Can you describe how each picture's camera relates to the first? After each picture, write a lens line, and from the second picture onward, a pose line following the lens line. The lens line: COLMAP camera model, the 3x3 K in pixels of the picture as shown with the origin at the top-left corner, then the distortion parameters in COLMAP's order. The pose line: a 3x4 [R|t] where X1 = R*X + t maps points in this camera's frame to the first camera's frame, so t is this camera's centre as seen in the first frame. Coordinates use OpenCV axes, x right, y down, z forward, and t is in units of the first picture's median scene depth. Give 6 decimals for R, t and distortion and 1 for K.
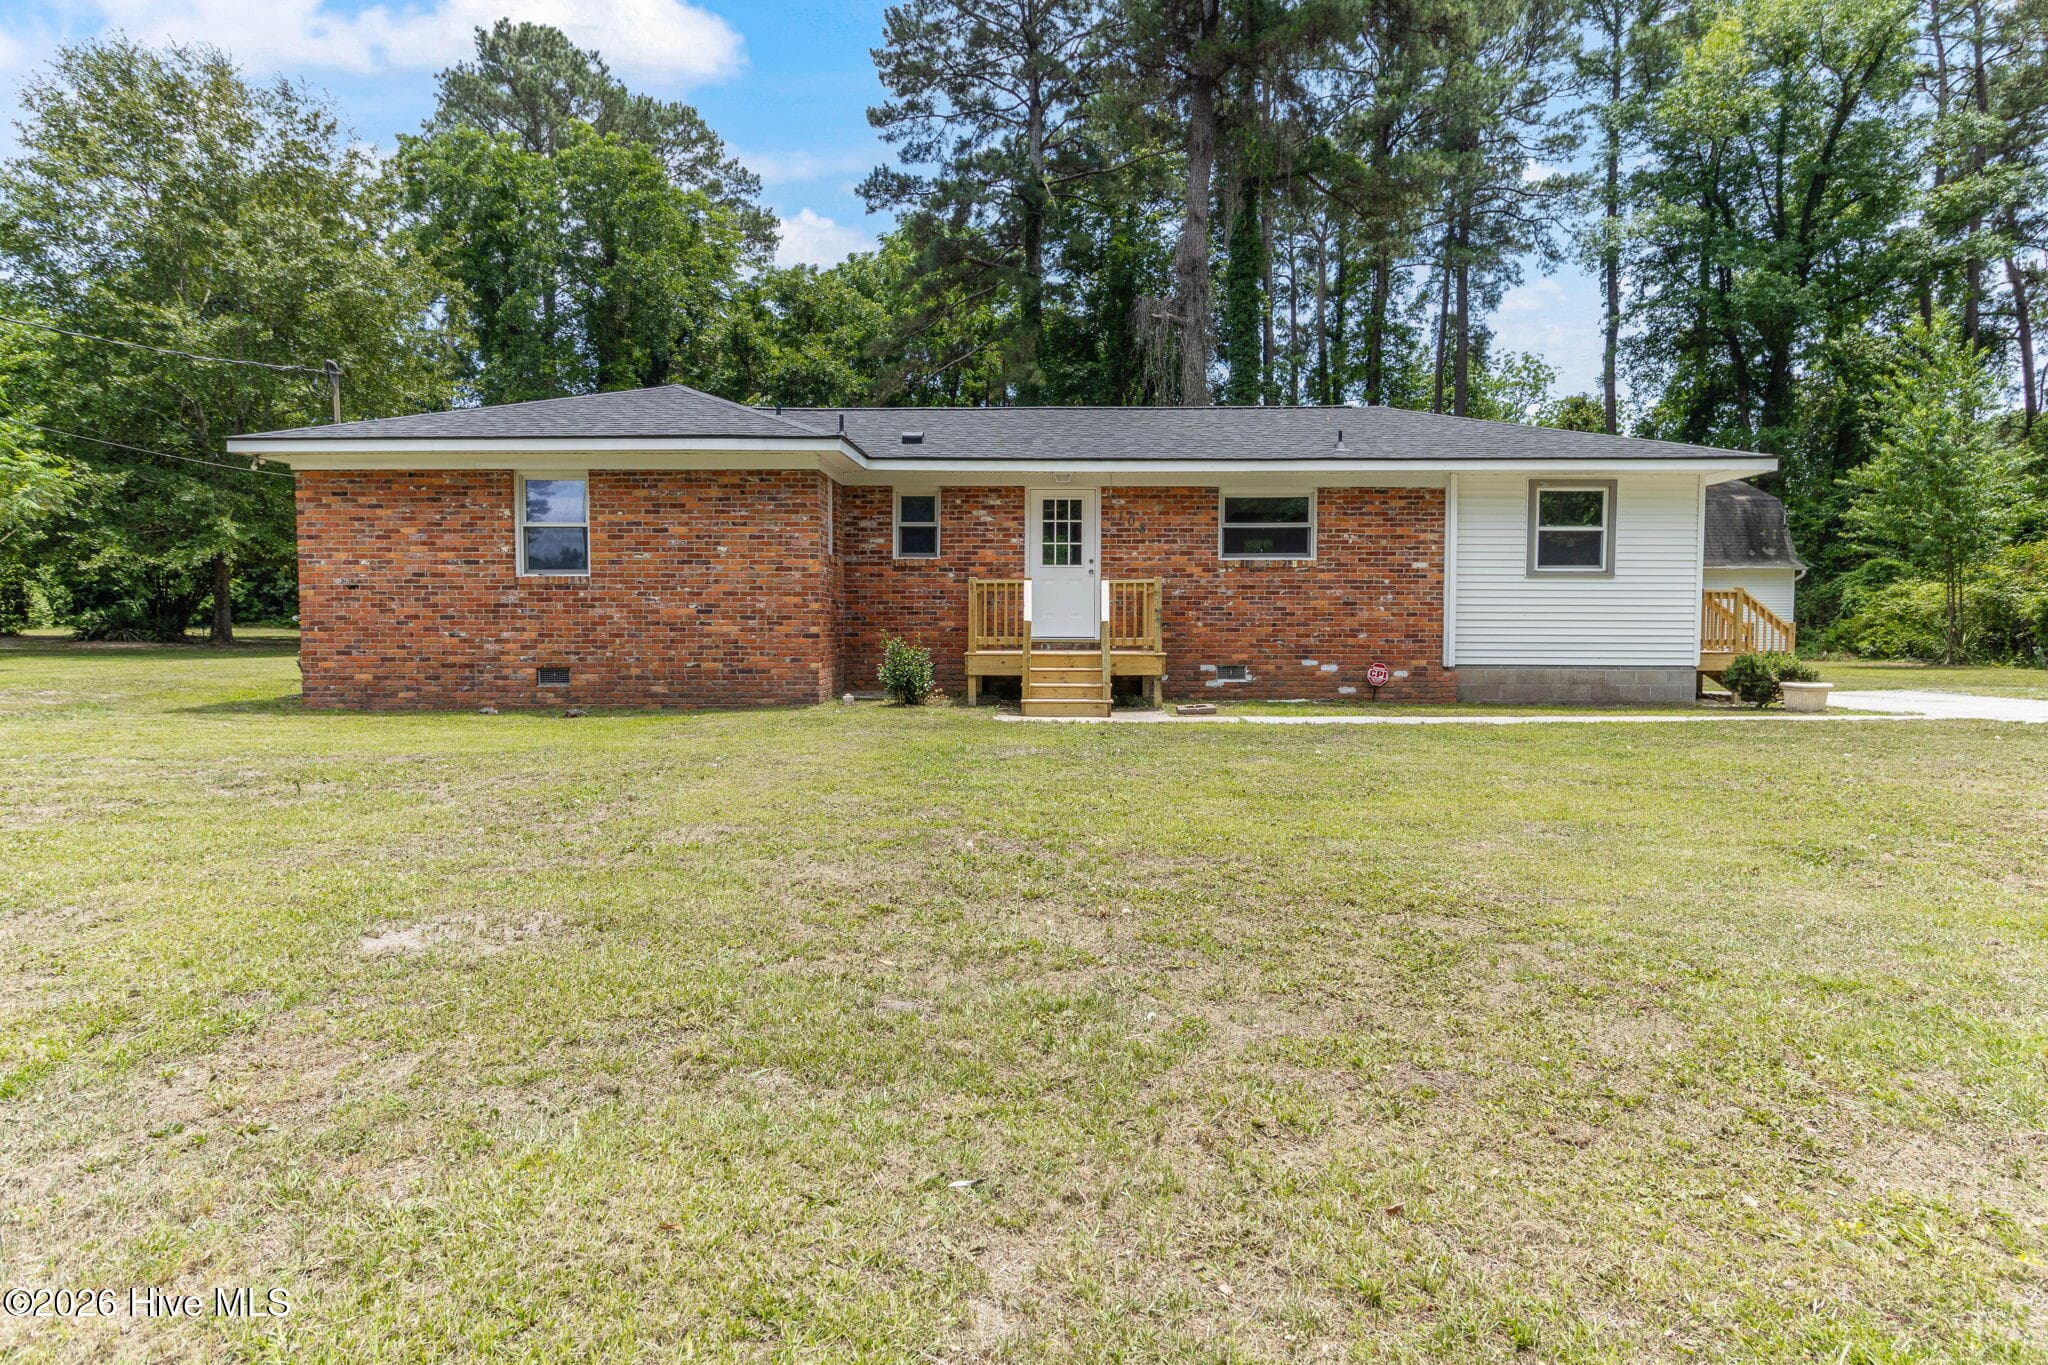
lens RADIAL K [[1277.4, 0, 1013.2], [0, 1277.4, 675.0], [0, 0, 1]] dist [0.000527, -0.001015]
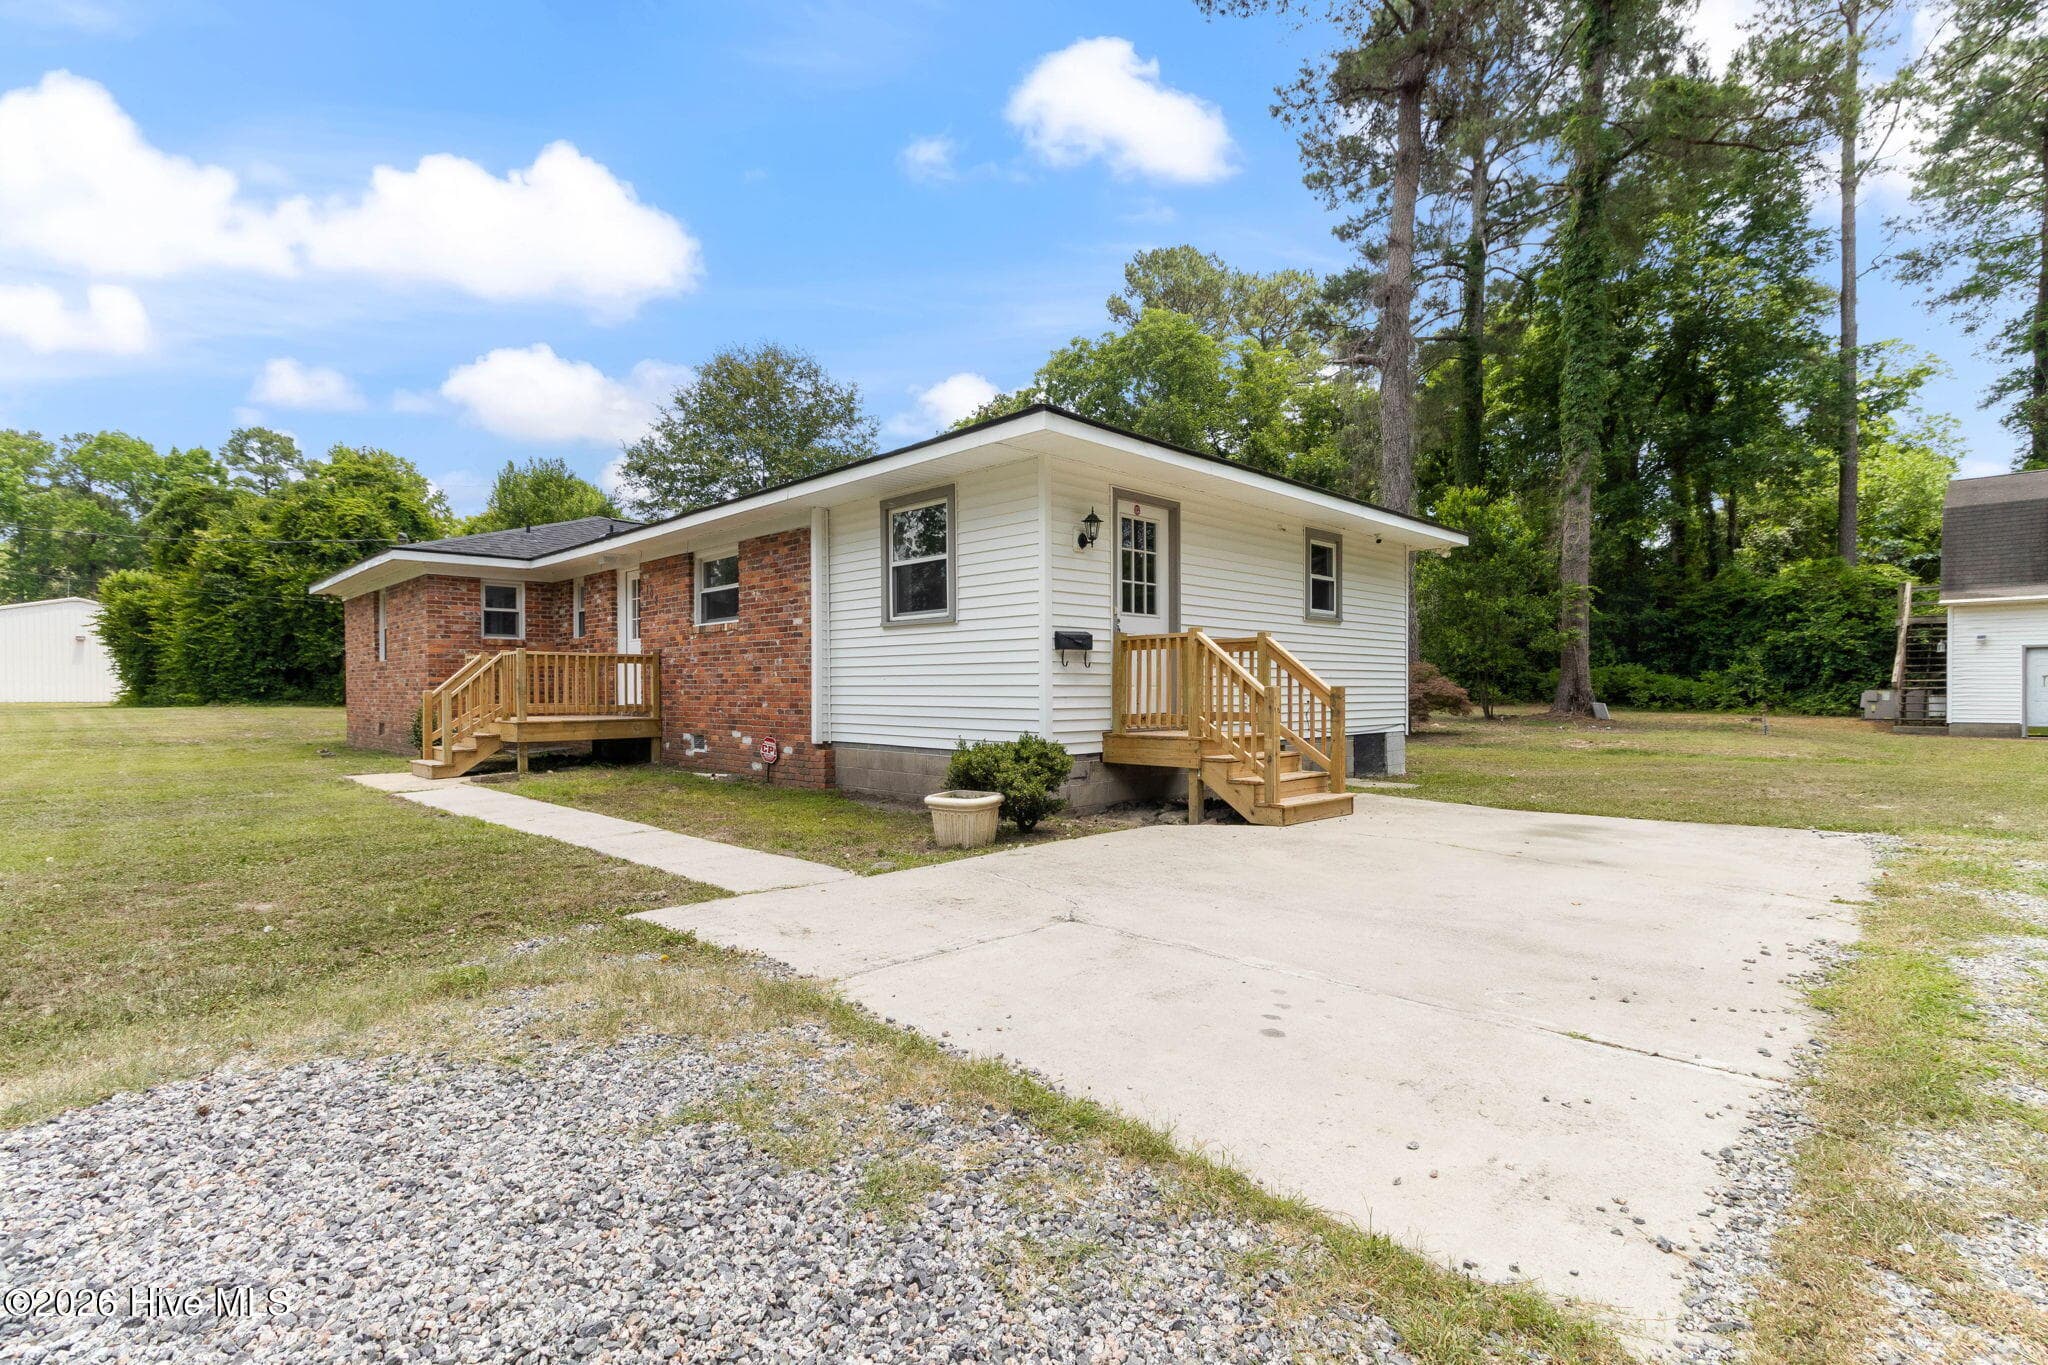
lens RADIAL K [[965.2, 0, 1033.3], [0, 965.2, 700.2], [0, 0, 1]] dist [0.024025, 0.000258]
pose [[0.710080, 0.004976, -0.704103, 0.873095], [-0.021688, 0.999655, -0.014808, -0.028228], [0.703787, 0.025786, 0.709943, 0.658732]]
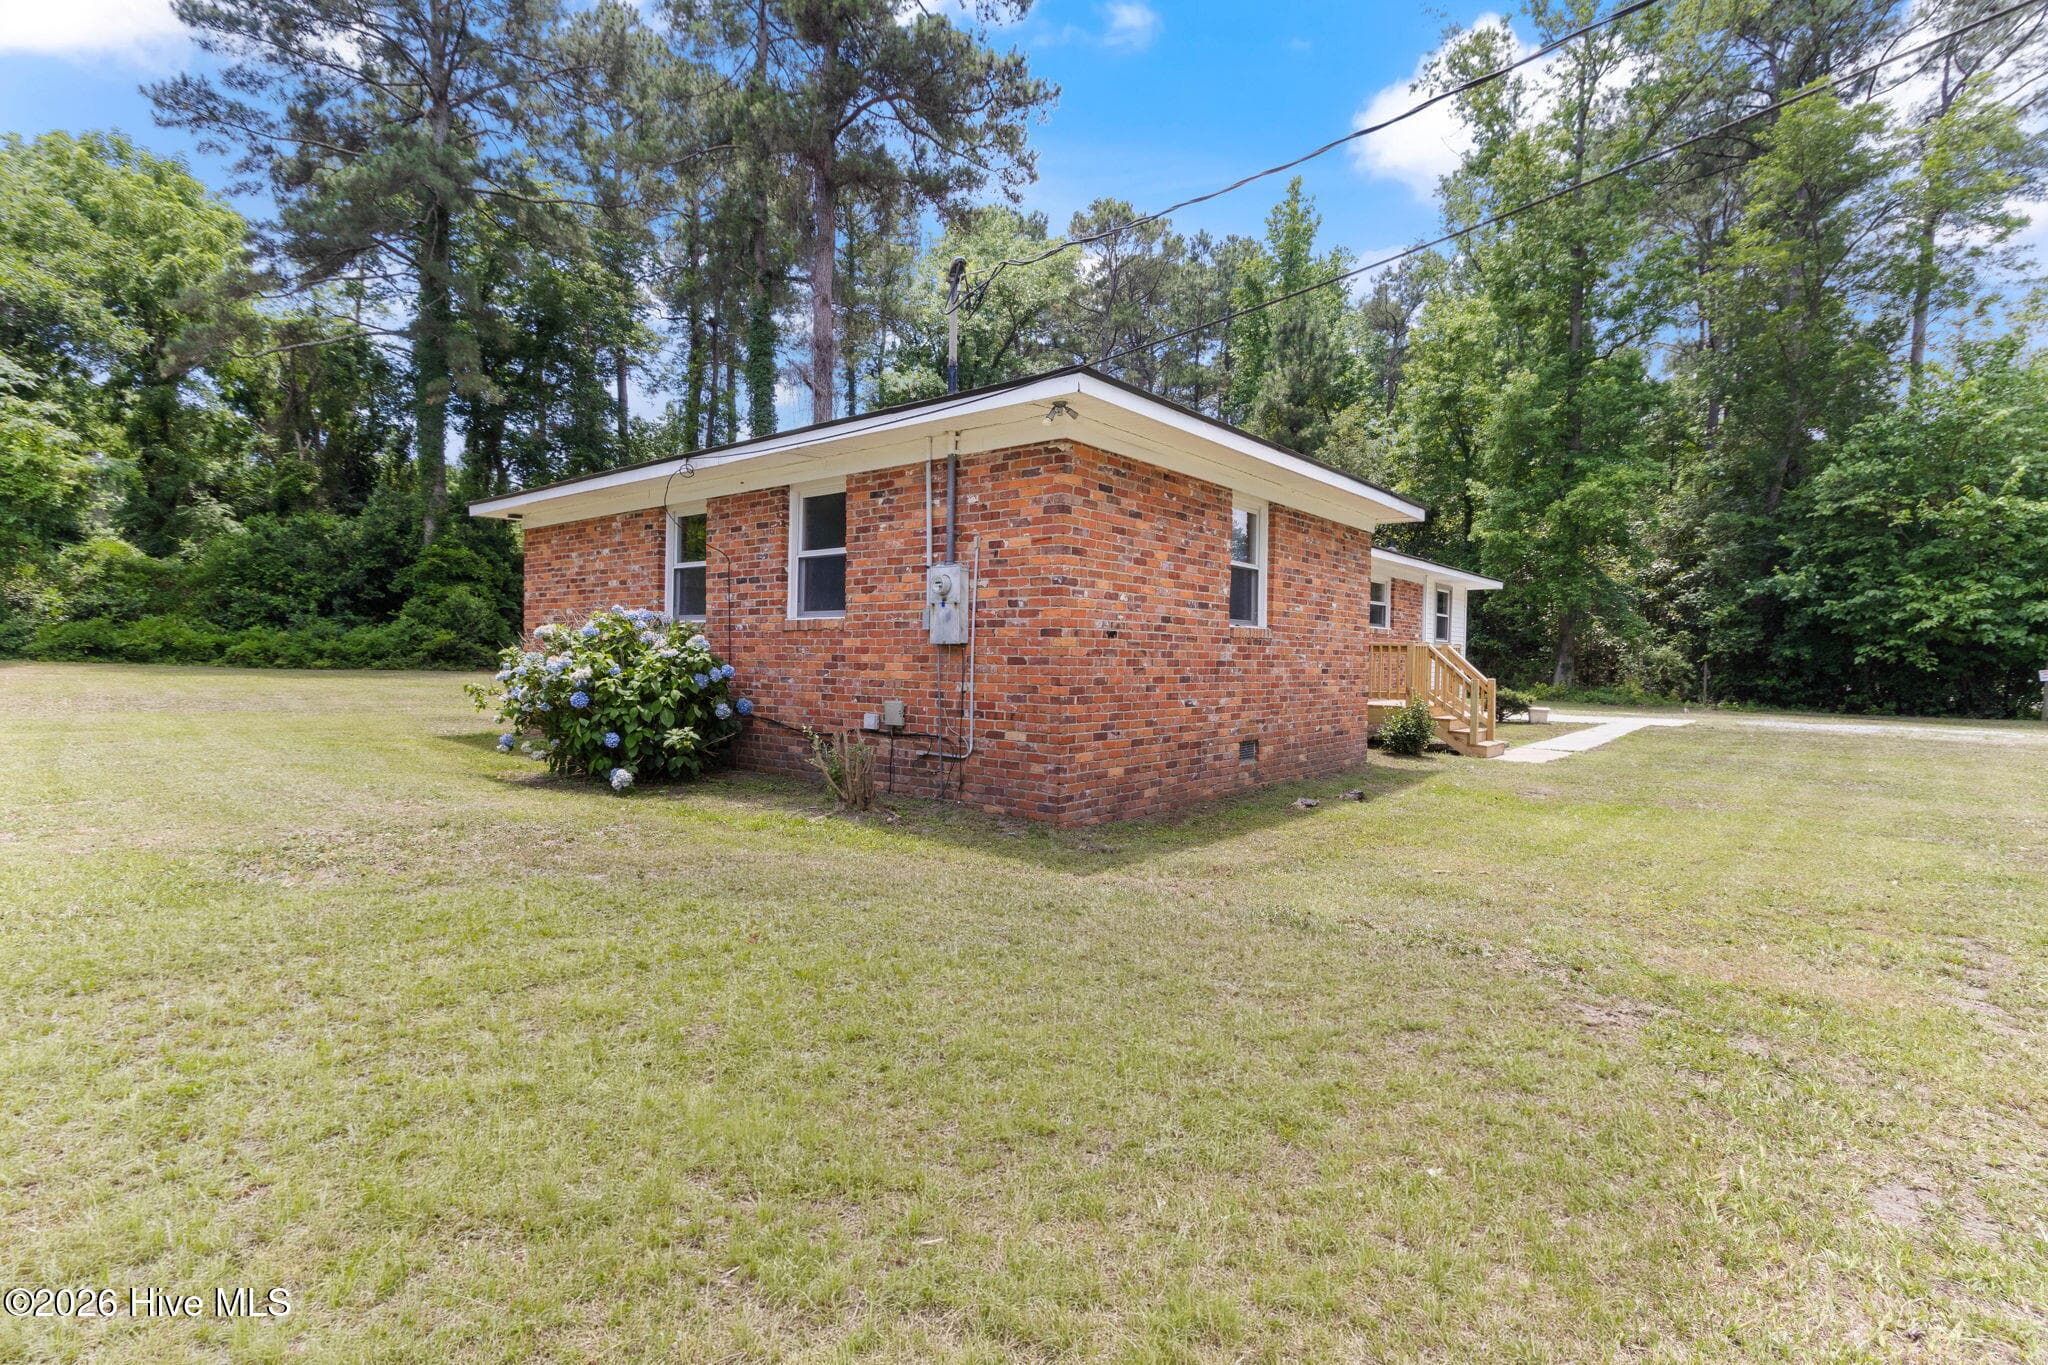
lens RADIAL K [[967.3, 0, 1029.4], [0, 967.3, 657.3], [0, 0, 1]] dist [0.003930, 0.000242]
pose [[0.617833, 0.007862, 0.786270, -0.838826], [0.007614, 0.999843, -0.015981, -0.044863], [-0.786273, 0.015860, 0.617676, 0.659611]]
